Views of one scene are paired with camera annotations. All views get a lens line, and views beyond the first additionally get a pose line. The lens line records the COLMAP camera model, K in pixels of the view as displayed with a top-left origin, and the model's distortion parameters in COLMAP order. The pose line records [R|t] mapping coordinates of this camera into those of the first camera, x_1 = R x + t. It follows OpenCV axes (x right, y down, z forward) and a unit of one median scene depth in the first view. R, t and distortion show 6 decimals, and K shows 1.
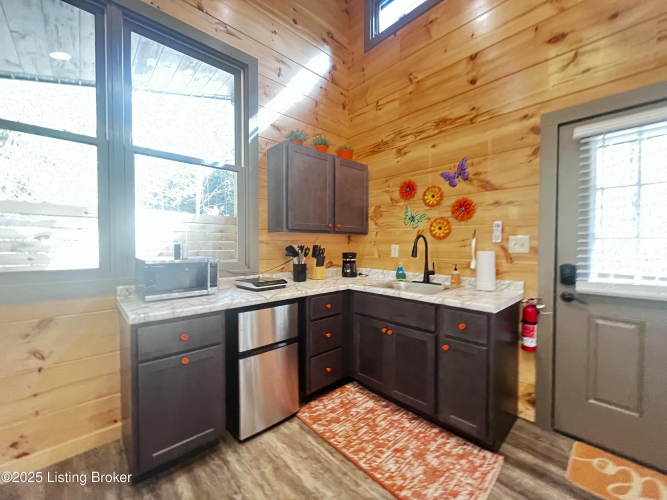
lens RADIAL K [[272.0, 0, 333.7], [0, 272.0, 247.8], [0, 0, 1]] dist [-0.002354, 0.000178]
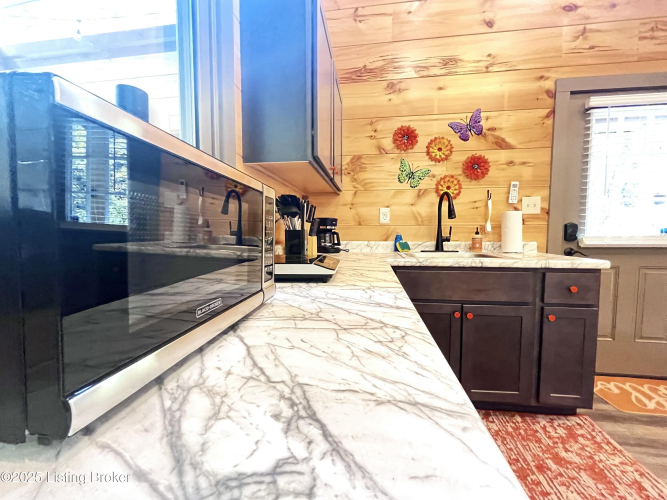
lens RADIAL K [[272.0, 0, 331.8], [0, 272.0, 248.7], [0, 0, 1]] dist [-0.002354, 0.000178]
pose [[0.774464, -0.040127, 0.631344, -0.475690], [0.010282, 0.998653, 0.050860, 0.078149], [-0.632534, -0.032897, 0.773833, 0.593690]]
